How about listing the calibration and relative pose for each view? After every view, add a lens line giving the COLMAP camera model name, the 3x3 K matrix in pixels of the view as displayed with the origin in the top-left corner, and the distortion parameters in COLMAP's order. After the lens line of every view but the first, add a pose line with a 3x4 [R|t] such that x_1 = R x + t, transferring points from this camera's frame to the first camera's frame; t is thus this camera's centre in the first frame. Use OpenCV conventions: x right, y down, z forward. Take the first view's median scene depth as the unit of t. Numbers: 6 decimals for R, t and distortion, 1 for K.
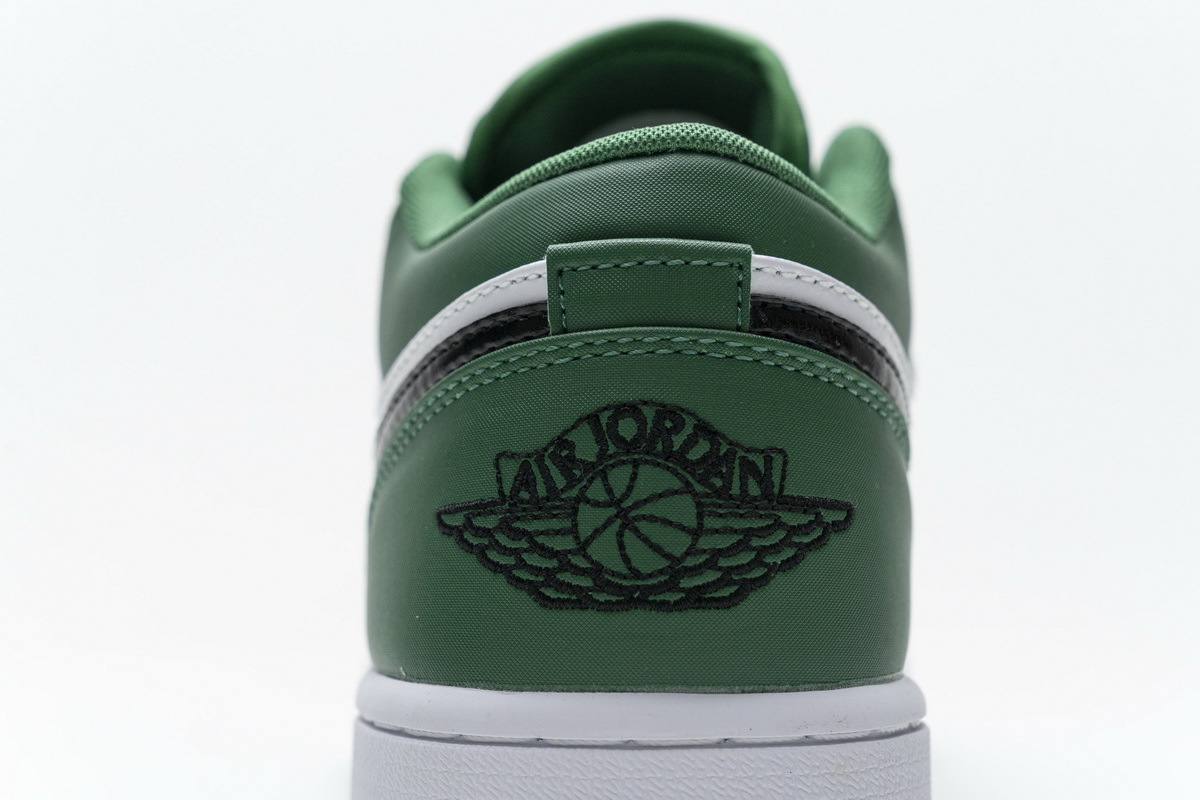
lens RADIAL K [[2339.8, 0, 600.0], [0, 2339.8, 400.0], [0, 0, 1]] dist [0.011233, -0.047976]
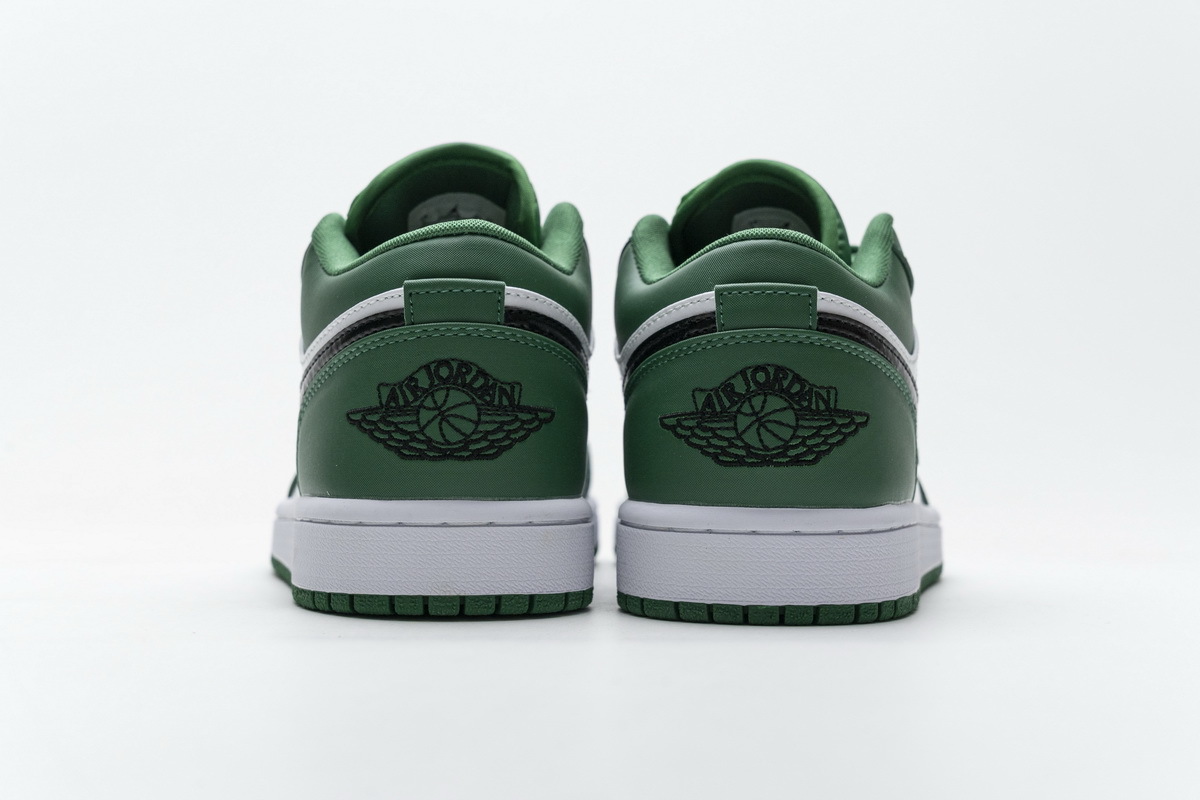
lens RADIAL K [[2339.8, 0, 600.0], [0, 2339.8, 400.0], [0, 0, 1]] dist [0.011233, -0.047976]
pose [[0.994692, 0.004772, 0.102785, -0.062361], [-0.008006, 0.999485, 0.031071, -0.027925], [-0.102583, -0.031729, 0.994218, -1.044772]]
